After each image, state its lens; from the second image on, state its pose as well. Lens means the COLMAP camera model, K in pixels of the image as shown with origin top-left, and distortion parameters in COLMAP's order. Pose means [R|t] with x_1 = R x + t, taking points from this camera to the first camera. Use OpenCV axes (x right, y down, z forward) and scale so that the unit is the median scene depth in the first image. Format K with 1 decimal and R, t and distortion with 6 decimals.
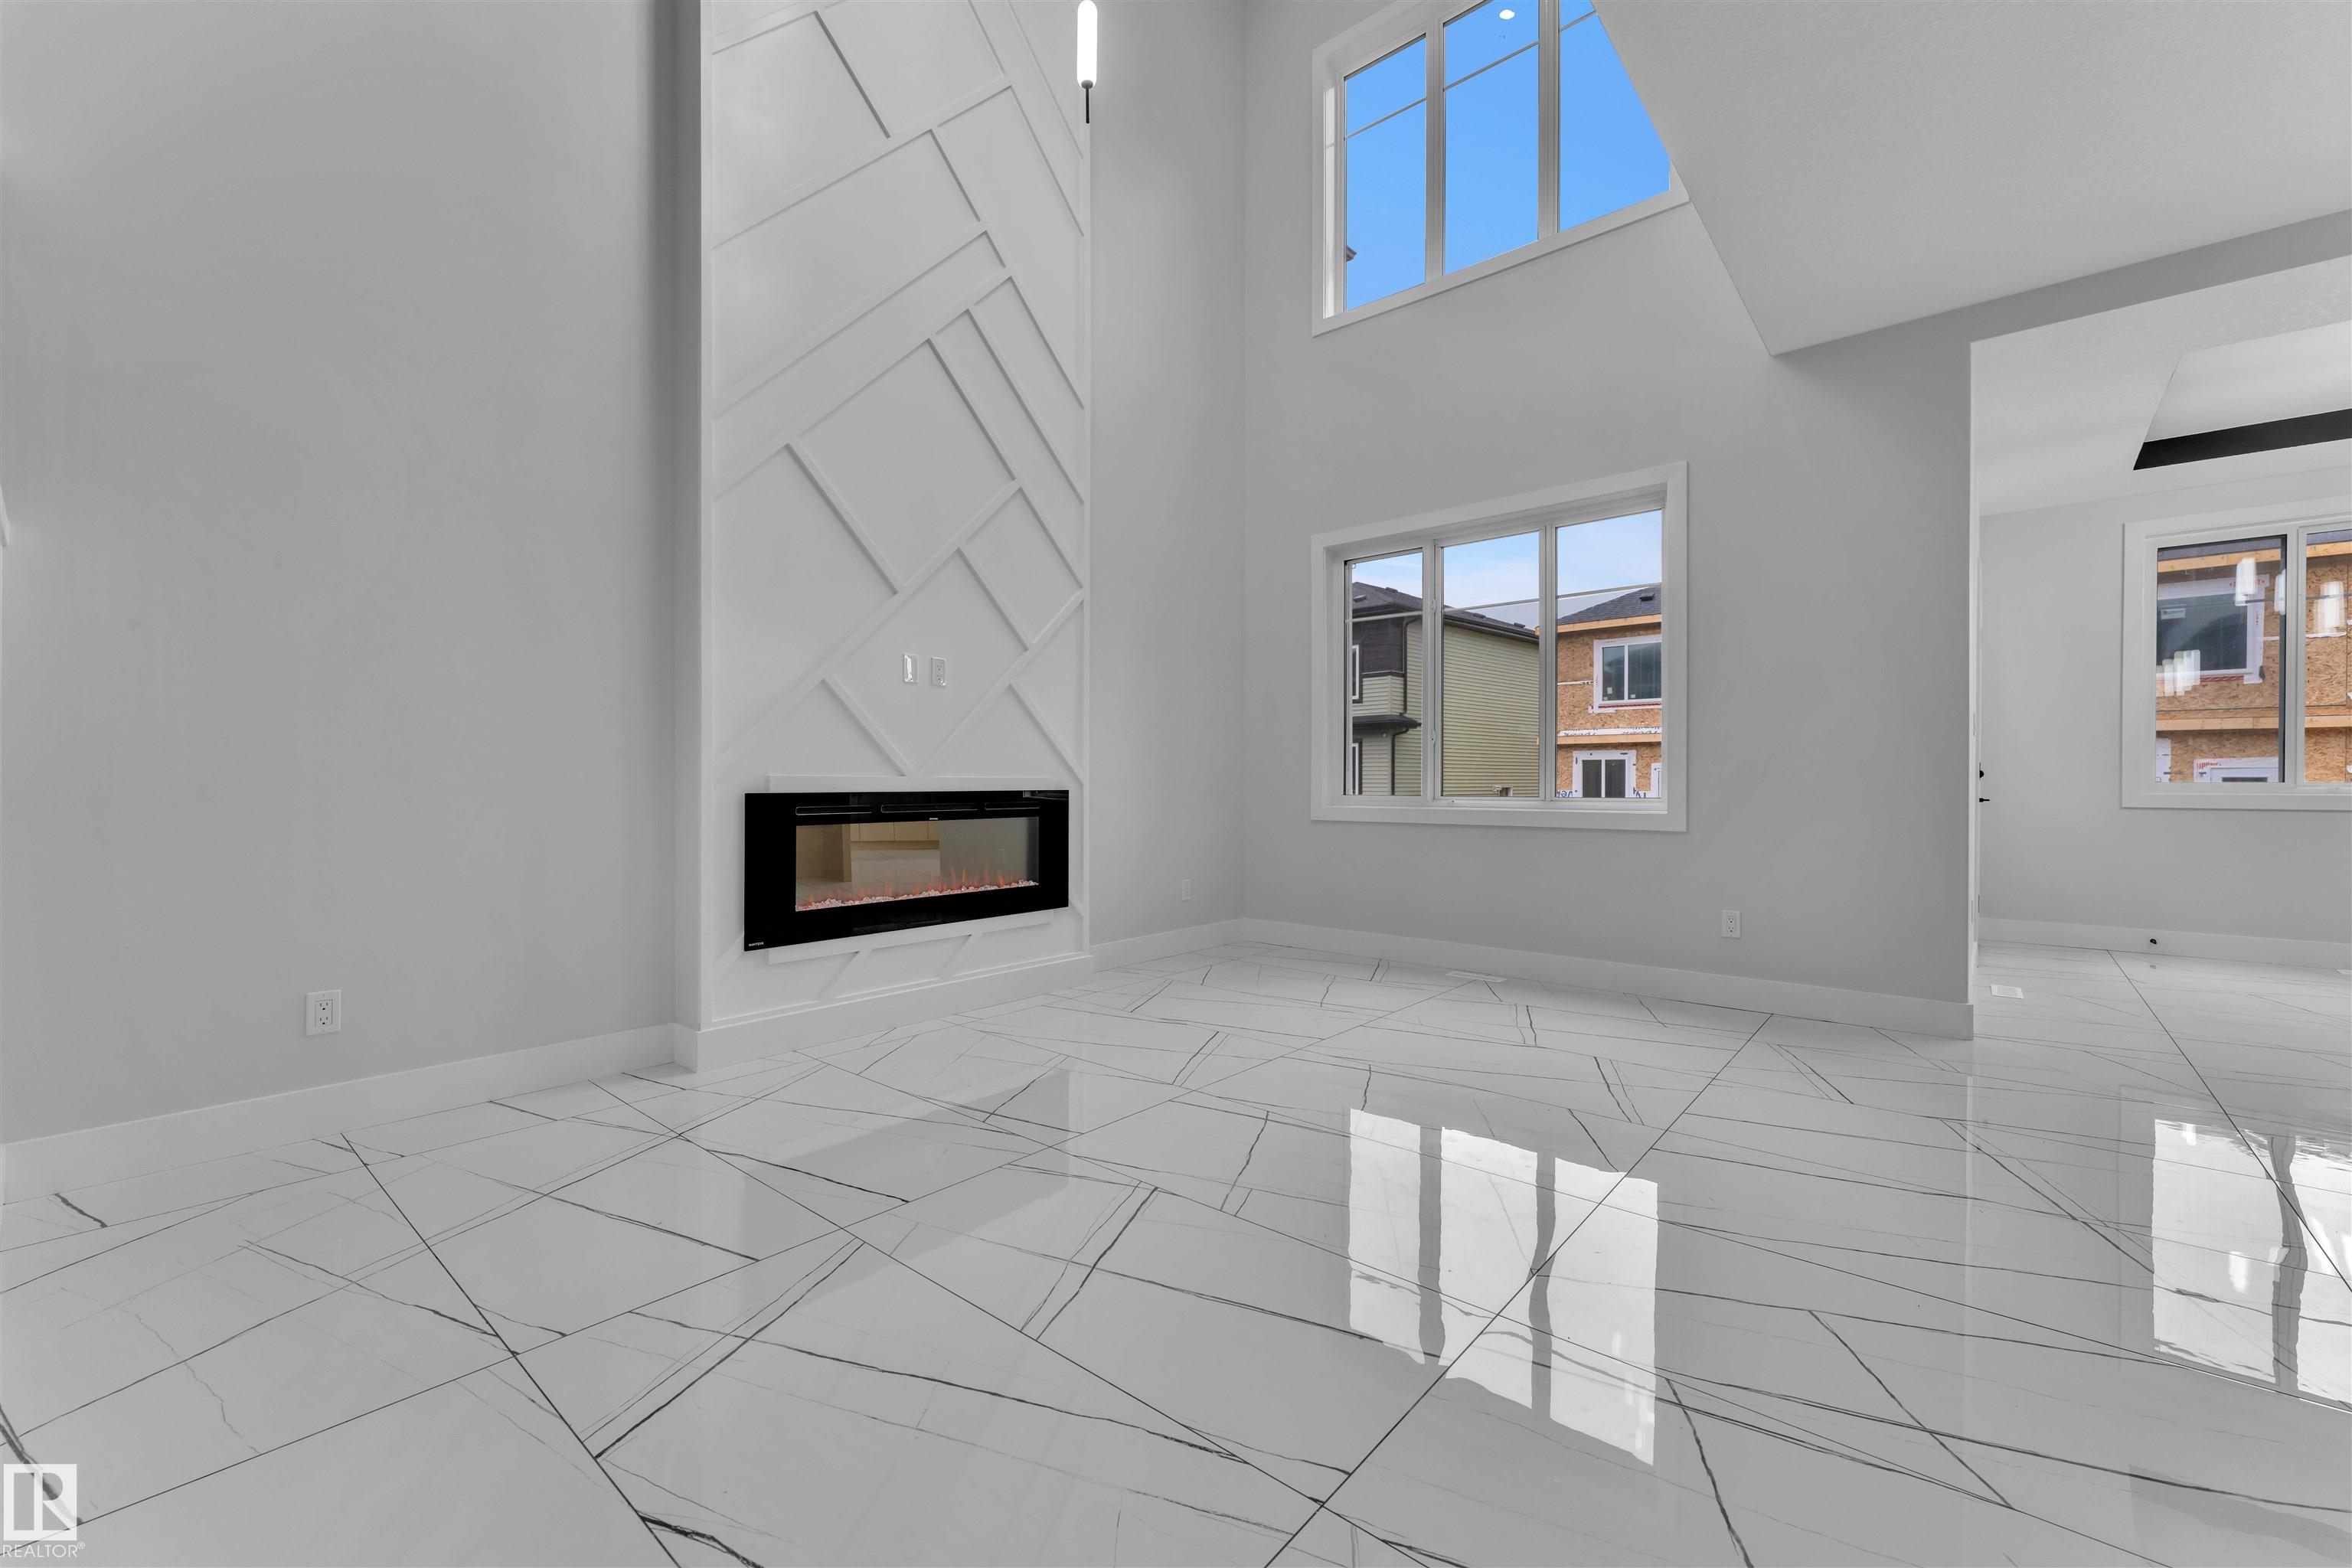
lens RADIAL K [[950.4, 0, 1165.0], [0, 950.4, 788.5], [0, 0, 1]] dist [0.000303, -0.000440]
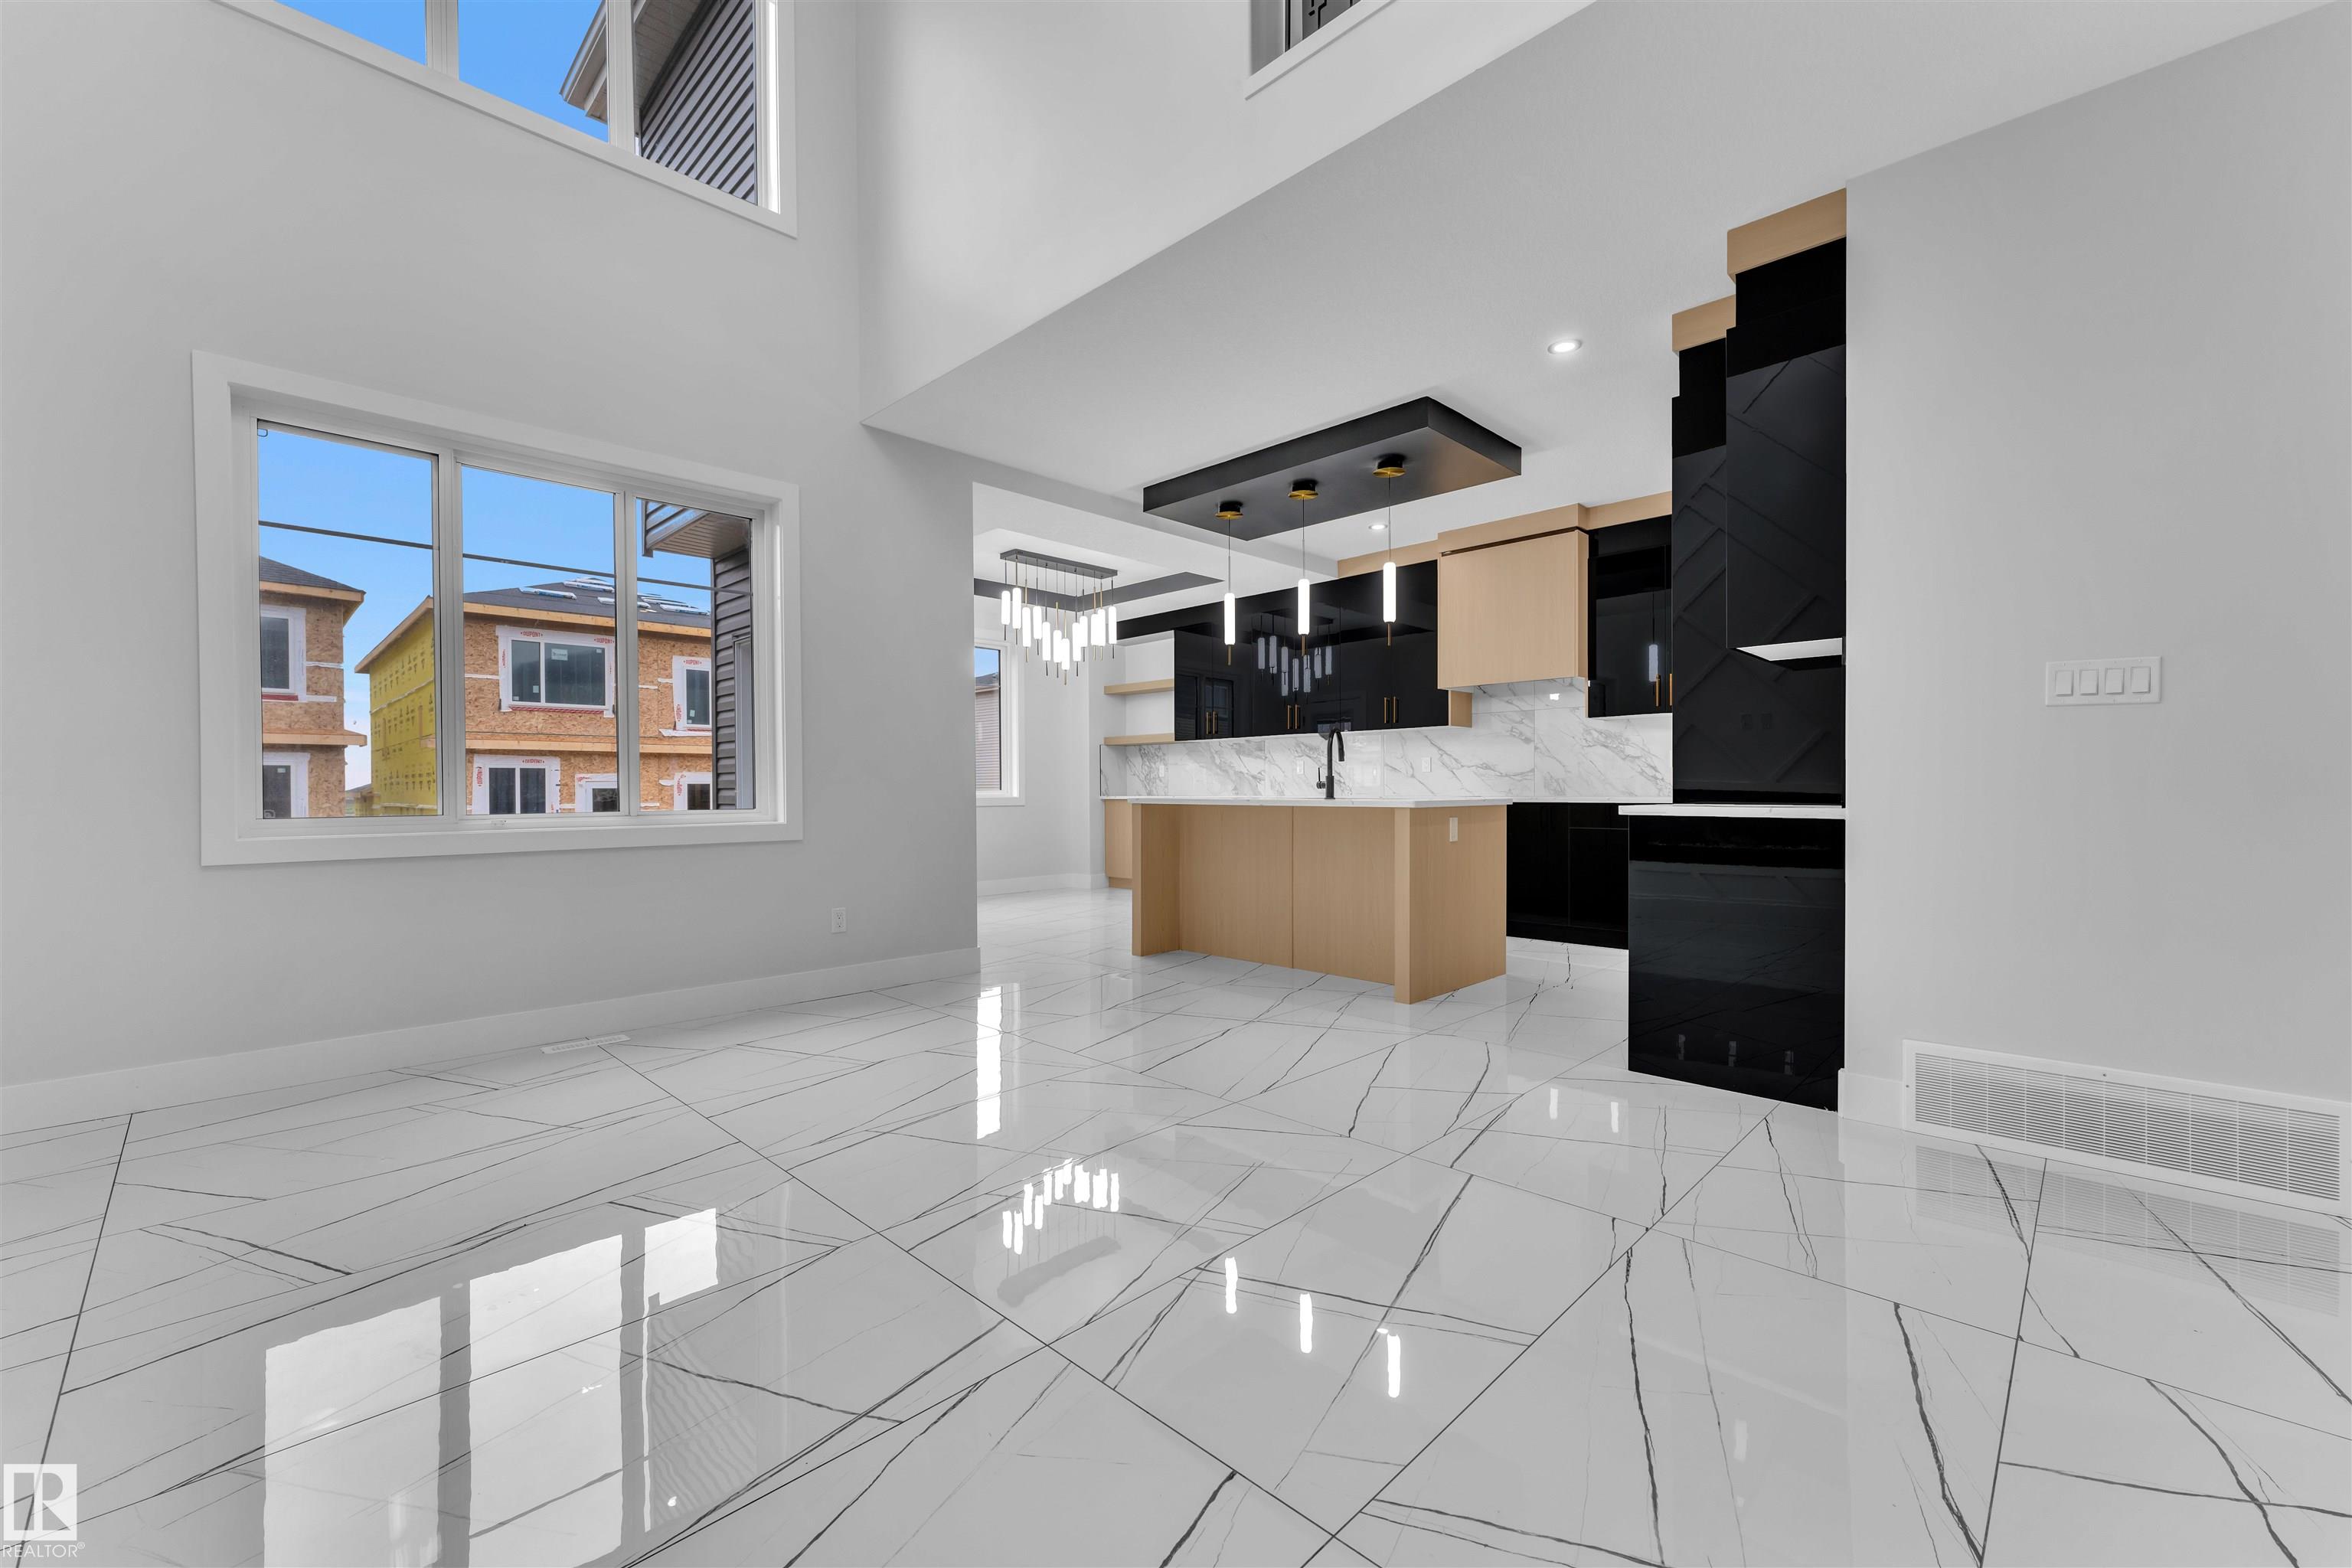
lens RADIAL K [[950.4, 0, 1165.0], [0, 950.4, 788.5], [0, 0, 1]] dist [0.000303, -0.000440]
pose [[0.071189, -0.003224, 0.997458, -0.127658], [0.016187, 0.999867, 0.002077, -0.001772], [-0.997331, 0.015998, 0.071232, 0.142367]]
